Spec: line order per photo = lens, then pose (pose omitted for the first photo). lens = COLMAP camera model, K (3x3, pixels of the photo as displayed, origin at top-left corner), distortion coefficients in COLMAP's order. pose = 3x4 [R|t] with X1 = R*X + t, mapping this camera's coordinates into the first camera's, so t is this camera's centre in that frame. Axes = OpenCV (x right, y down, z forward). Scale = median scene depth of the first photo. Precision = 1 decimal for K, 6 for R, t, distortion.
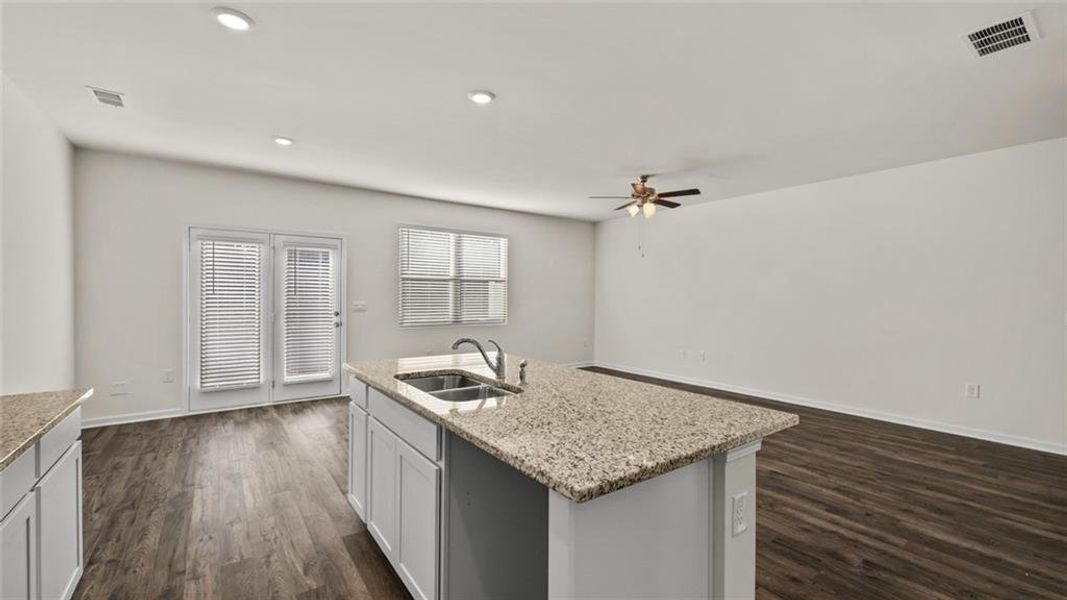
lens RADIAL K [[434.9, 0, 535.9], [0, 434.9, 295.6], [0, 0, 1]] dist [-0.007925, 0.000689]
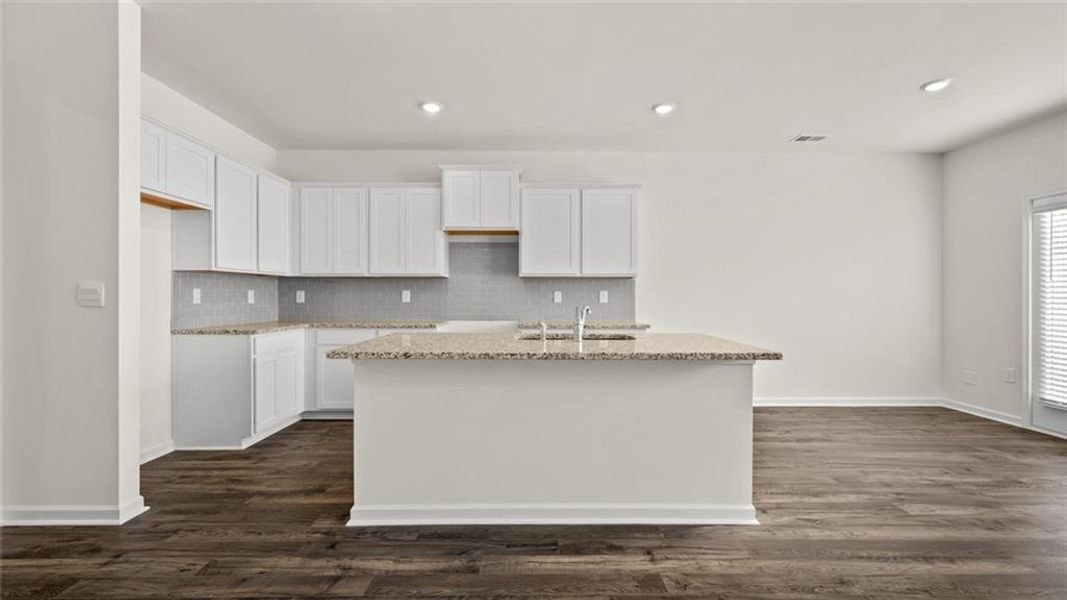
lens RADIAL K [[455.1, 0, 544.1], [0, 455.1, 295.4], [0, 0, 1]] dist [0.002010, -0.000095]
pose [[-0.569522, -0.008046, -0.821937, 0.680979], [-0.006579, 0.999965, -0.005231, 0.053289], [0.821950, 0.002428, -0.569554, 1.163180]]
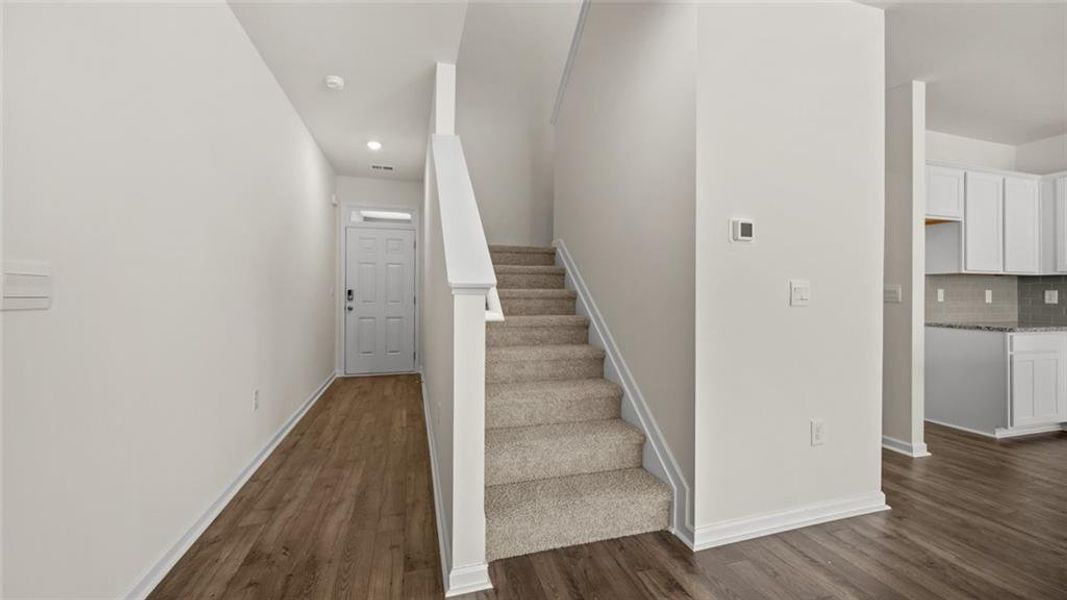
lens RADIAL K [[426.6, 0, 535.8], [0, 426.6, 289.7], [0, 0, 1]] dist [-0.000307, 0.000977]
pose [[-0.946176, -0.010301, 0.323489, 0.978904], [-0.012213, 0.999918, -0.003881, 0.057471], [-0.323423, -0.007622, -0.946224, 1.389196]]
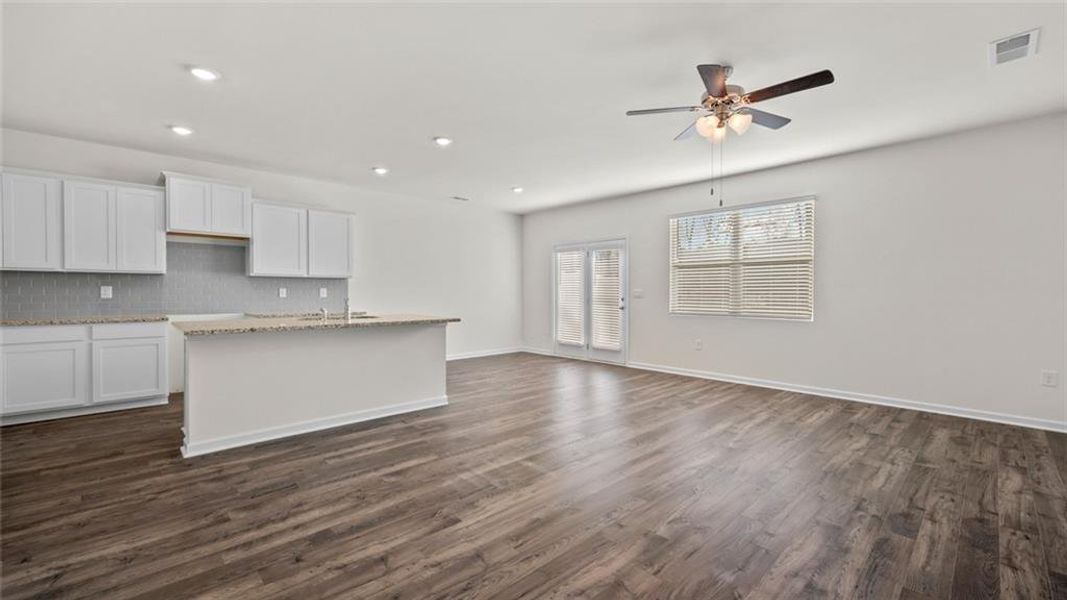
lens RADIAL K [[426.6, 0, 543.0], [0, 426.6, 297.7], [0, 0, 1]] dist [-0.000307, 0.000977]
pose [[0.146819, 0.002387, -0.989161, 1.324352], [-0.000774, 0.999997, 0.002298, 0.065071], [0.989163, 0.000428, 0.146820, 1.127540]]
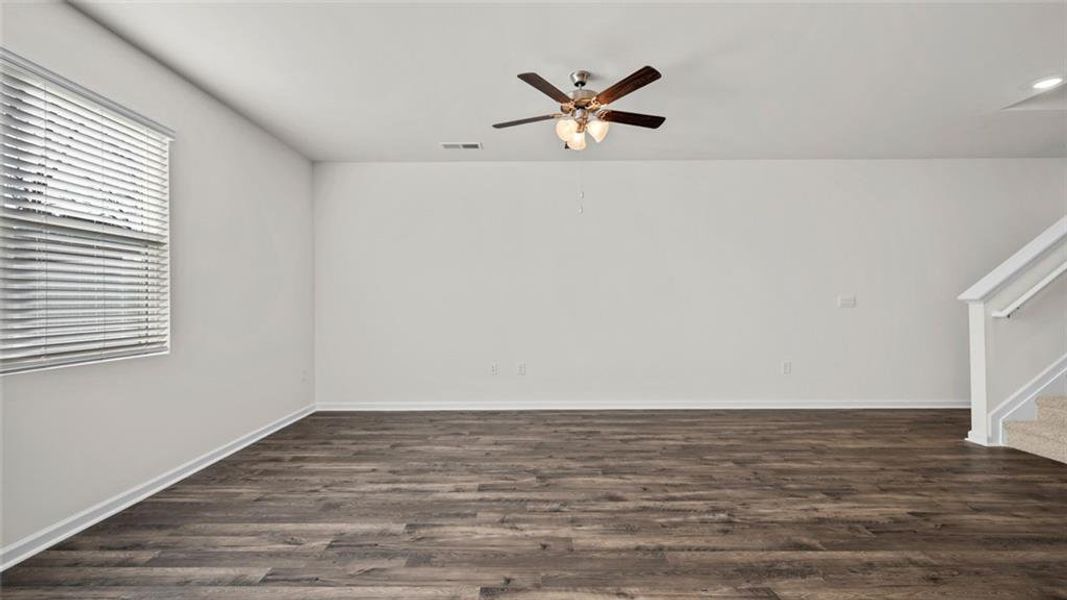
lens RADIAL K [[426.6, 0, 526.6], [0, 426.6, 300.4], [0, 0, 1]] dist [-0.000307, 0.000977]
pose [[0.572679, -0.008587, 0.819735, -0.456959], [0.007769, 0.999957, 0.005048, 0.034954], [-0.819743, 0.003478, 0.572721, 1.209094]]
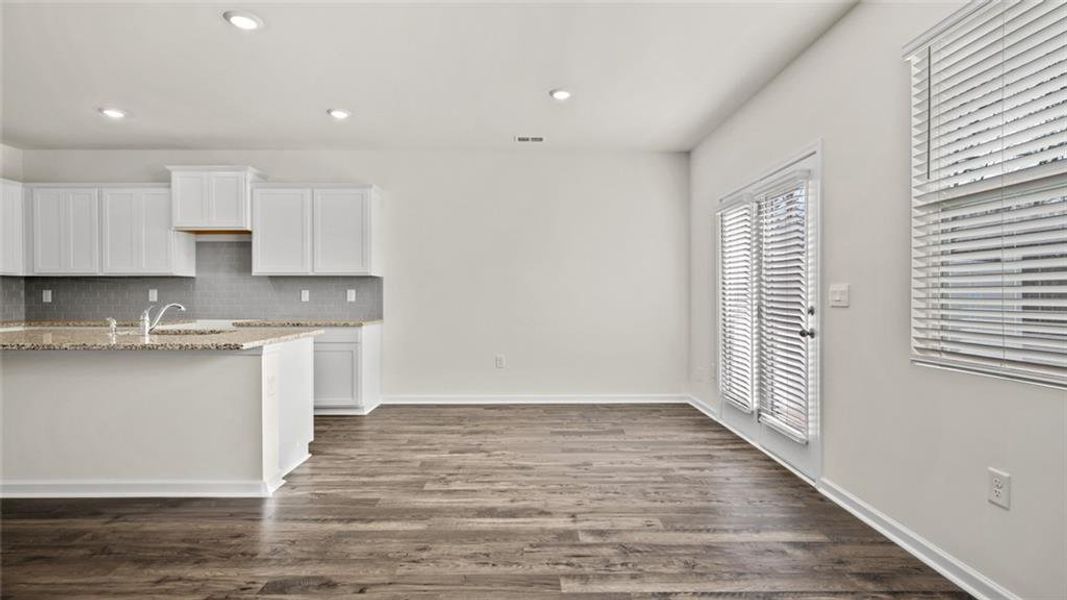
lens RADIAL K [[502.9, 0, 540.7], [0, 502.9, 297.4], [0, 0, 1]] dist [-0.001308, 0.000684]
pose [[-0.567483, -0.002077, -0.823382, 0.326869], [-0.004311, 0.999991, 0.000449, 0.051343], [0.823374, 0.003805, -0.567487, 2.000533]]
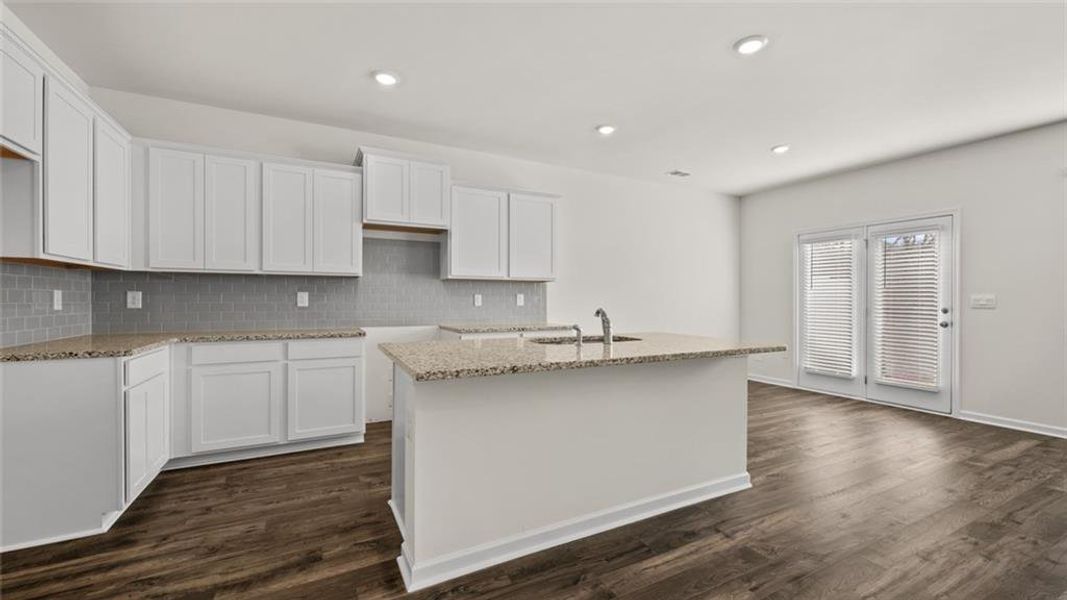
lens RADIAL K [[426.6, 0, 544.0], [0, 426.6, 297.9], [0, 0, 1]] dist [-0.000307, 0.000977]
pose [[-0.133712, -0.009403, -0.990976, 0.774026], [-0.005163, 0.999948, -0.008792, 0.054392], [0.991007, 0.003941, -0.133754, 0.709207]]
